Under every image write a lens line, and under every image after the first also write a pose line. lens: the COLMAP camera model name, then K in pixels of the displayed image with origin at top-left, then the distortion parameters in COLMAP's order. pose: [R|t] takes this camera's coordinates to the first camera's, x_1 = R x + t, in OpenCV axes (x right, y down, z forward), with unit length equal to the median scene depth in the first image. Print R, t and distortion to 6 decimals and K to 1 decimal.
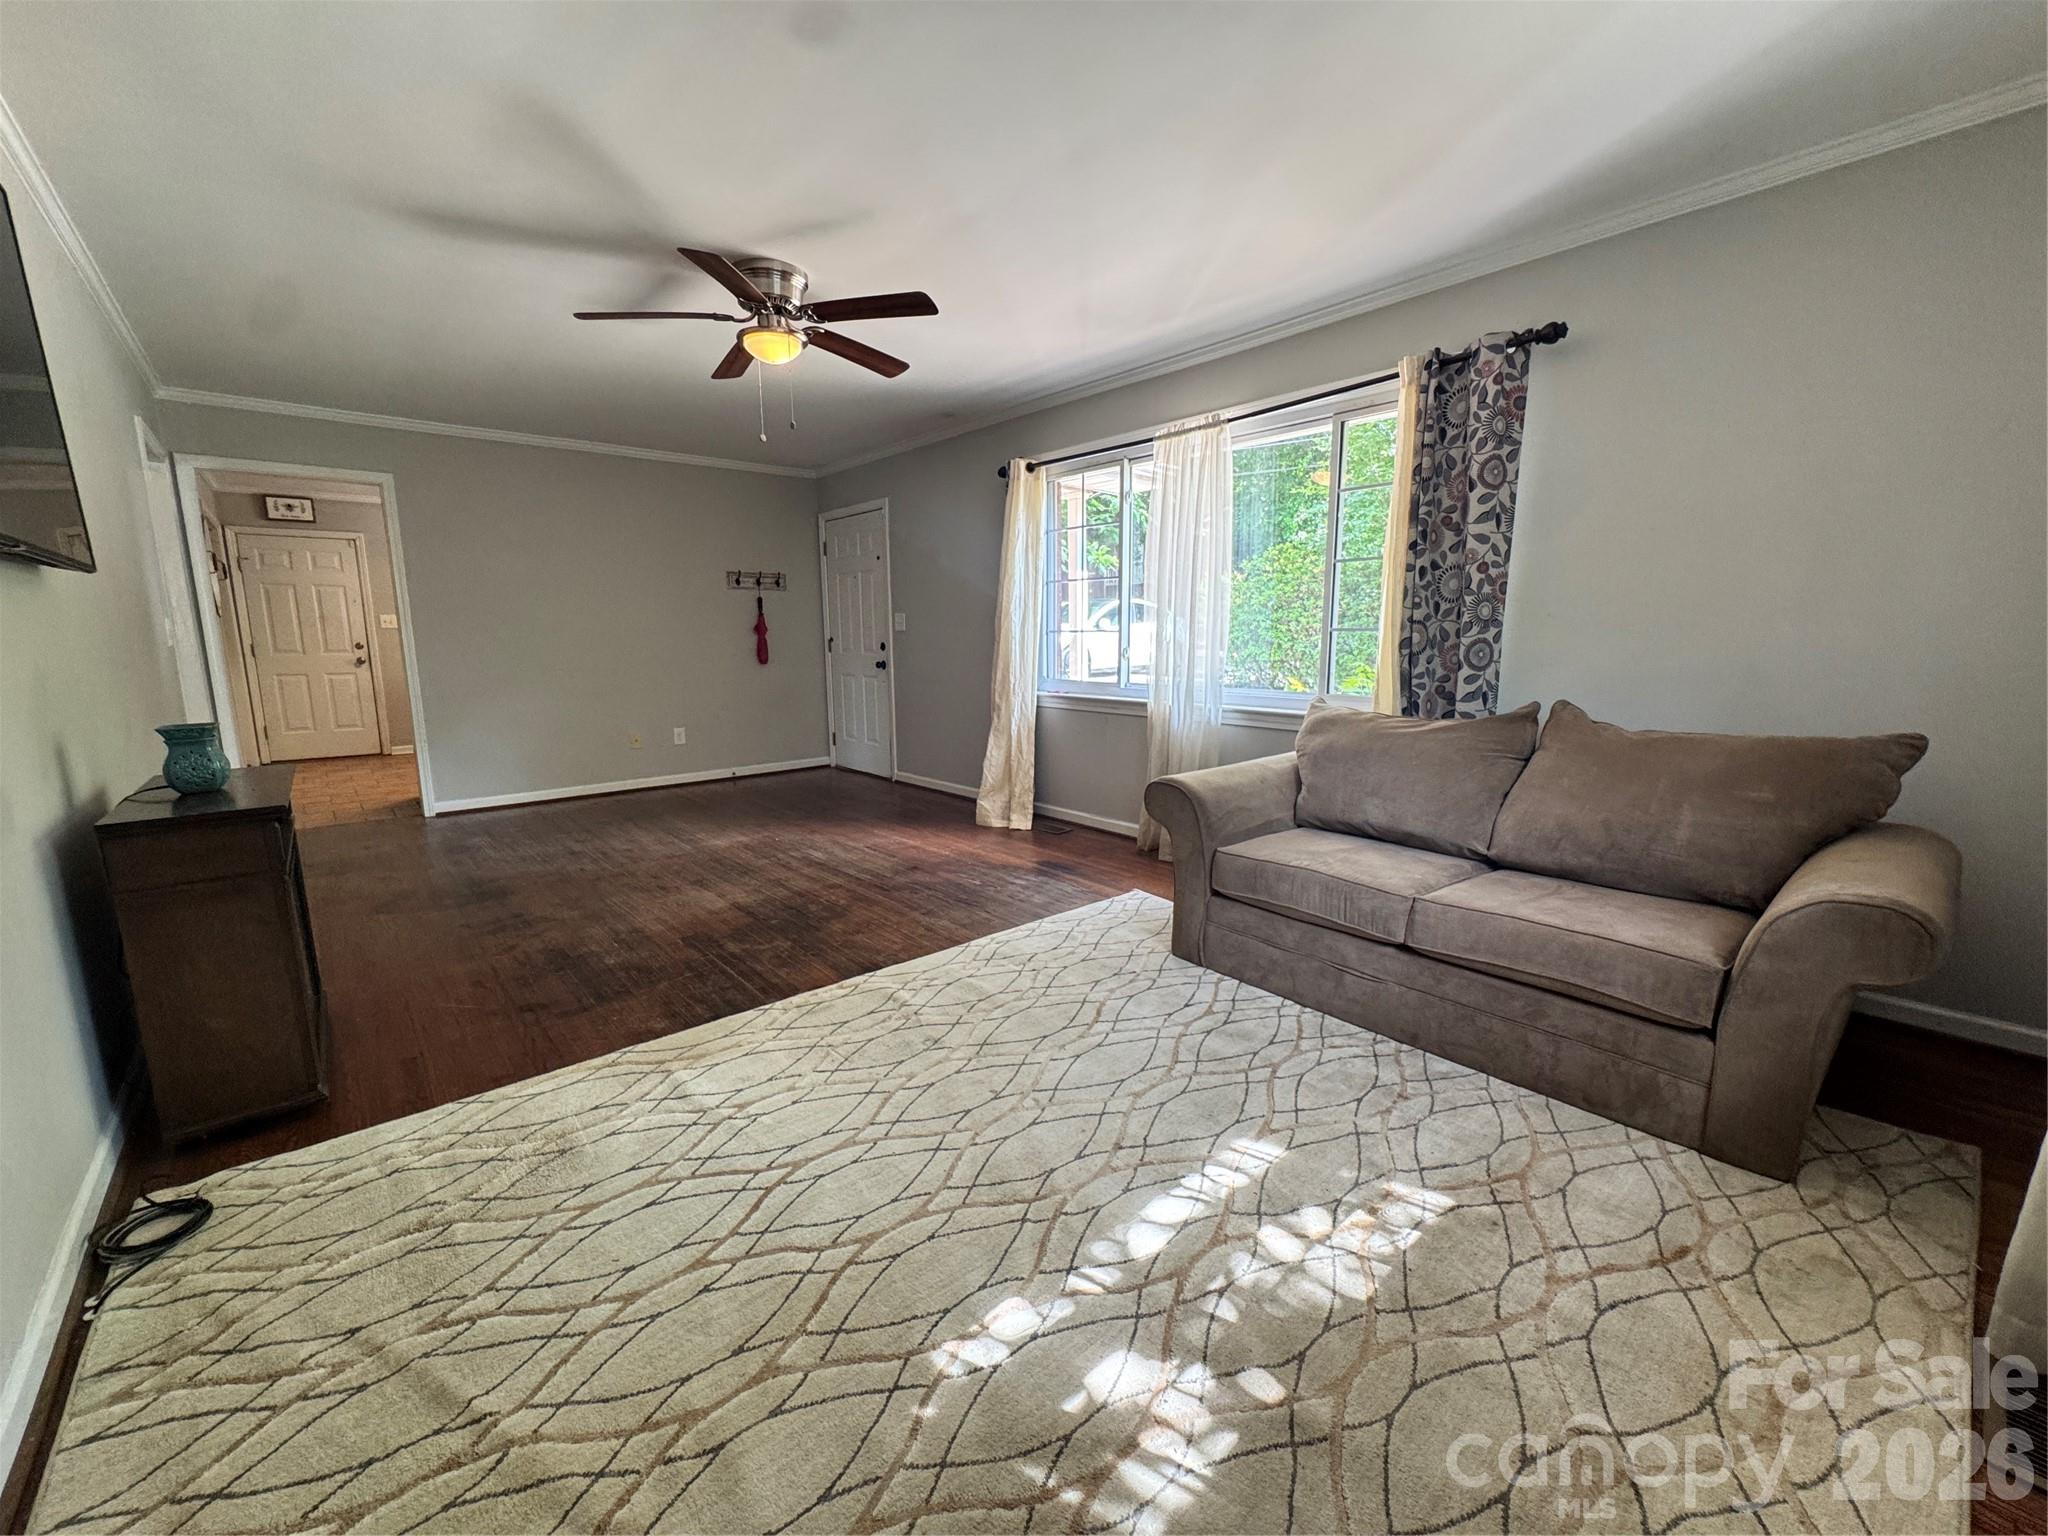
lens RADIAL K [[820.5, 0, 1024.0], [0, 820.5, 768.0], [0, 0, 1]] dist [-0.003690, 0.000263]
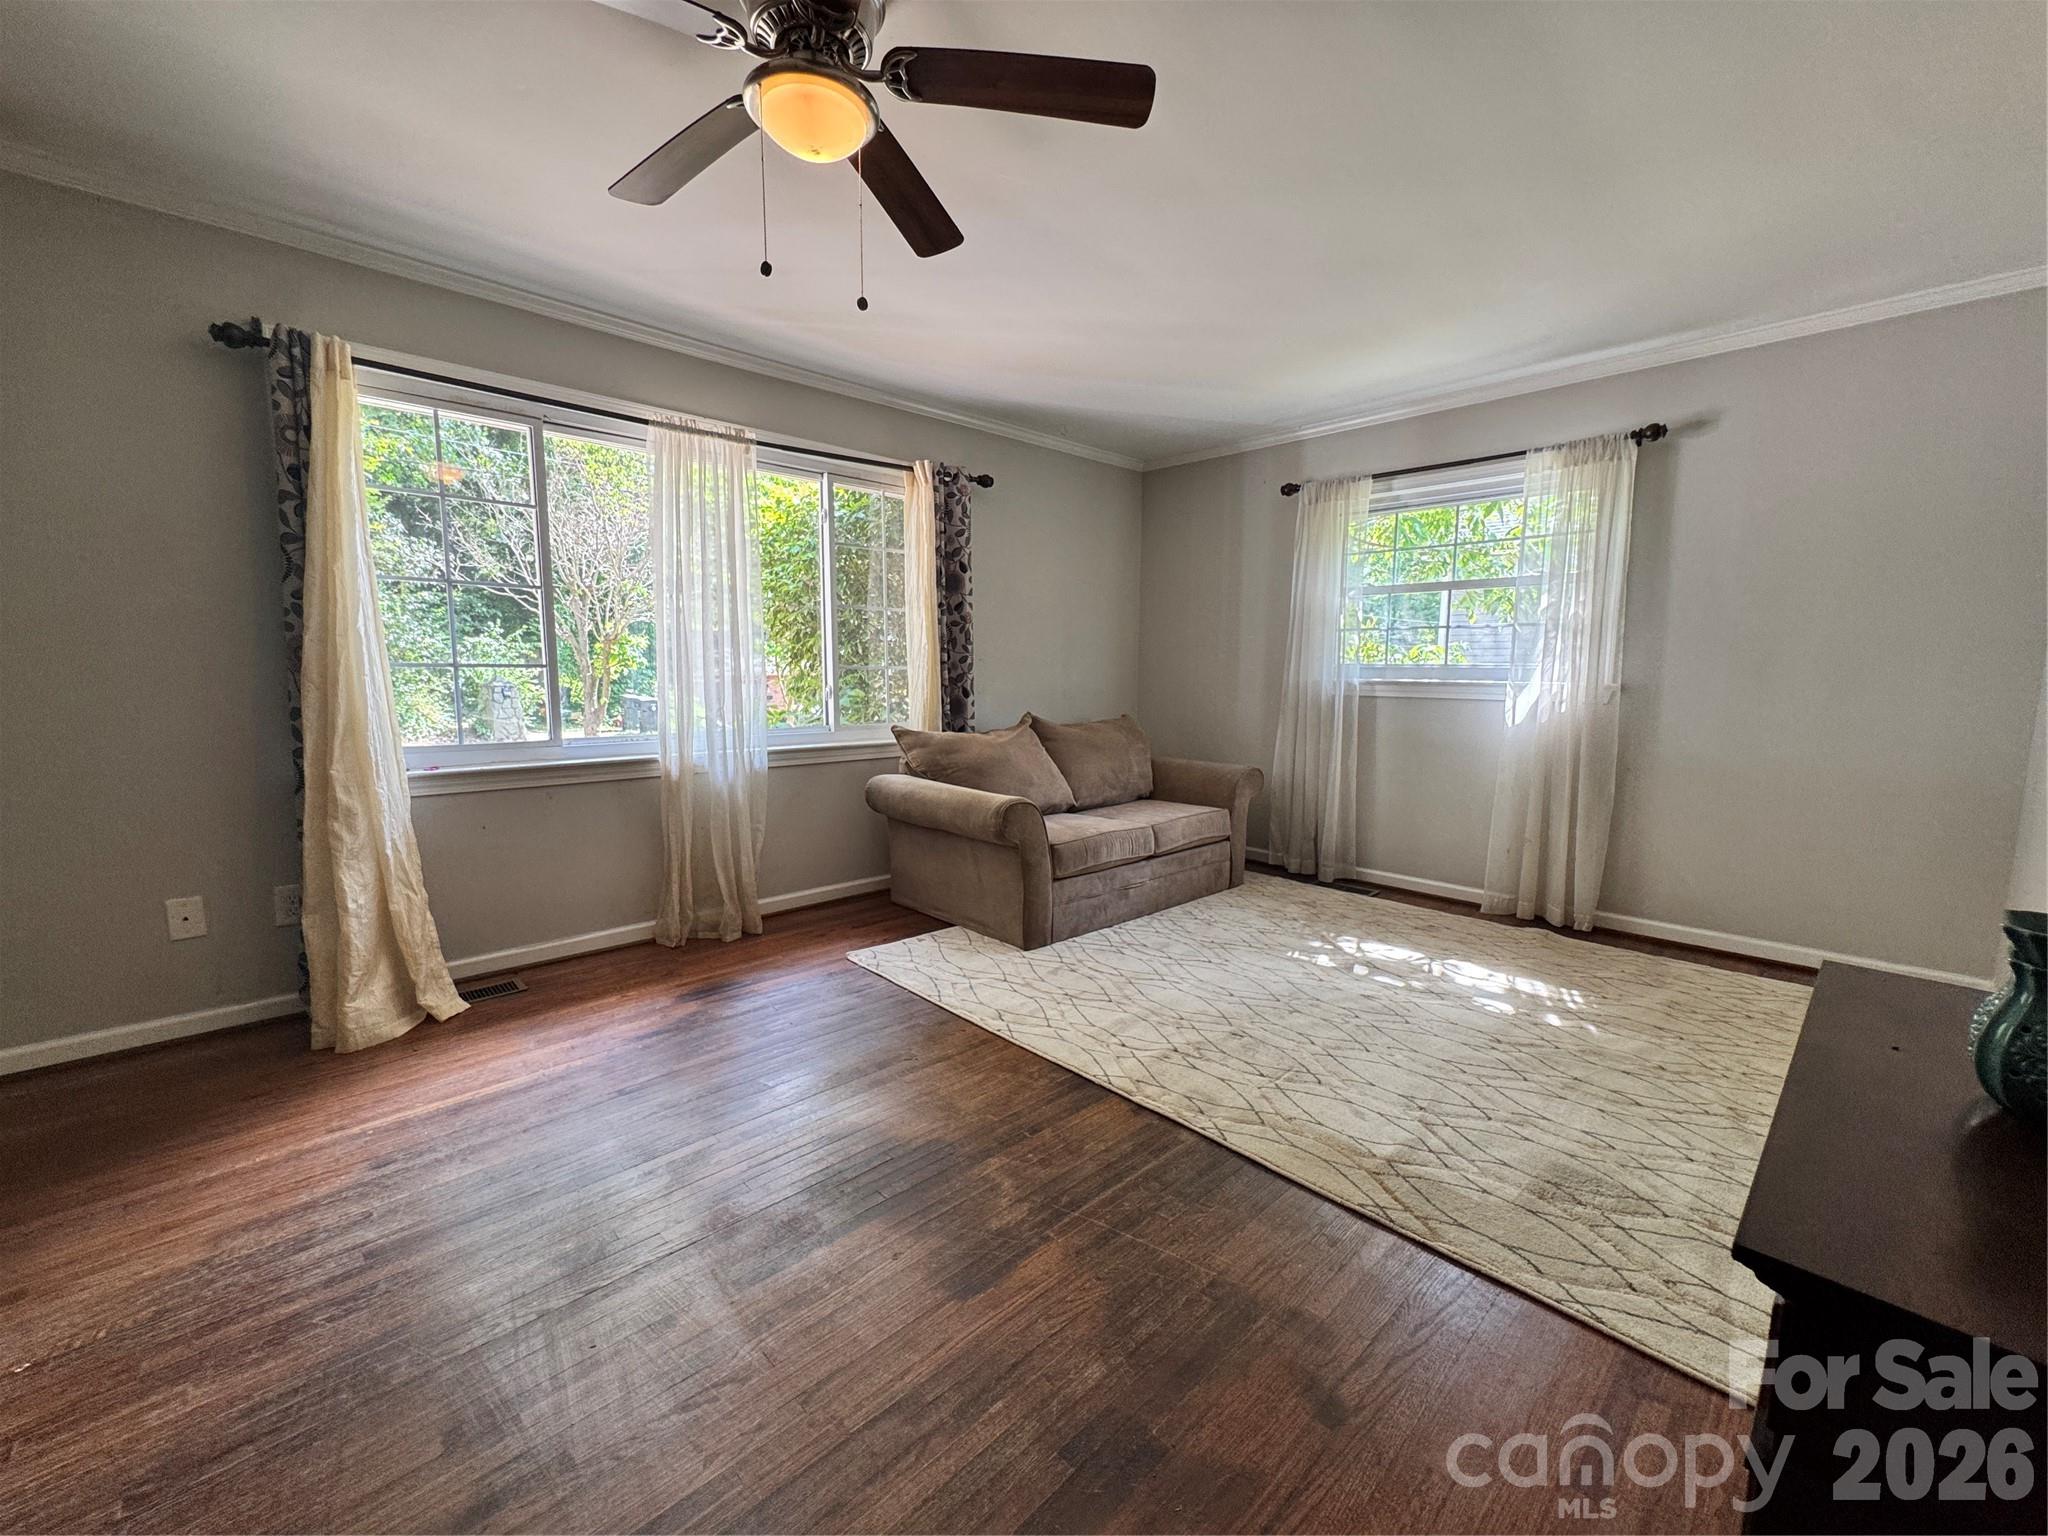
lens RADIAL K [[820.5, 0, 1024.0], [0, 820.5, 768.0], [0, 0, 1]] dist [-0.003690, 0.000263]
pose [[-0.041072, -0.118869, 0.992060, -0.865860], [0.153033, 0.980434, 0.123812, -0.154616], [-0.987367, 0.156903, -0.022077, 0.924104]]
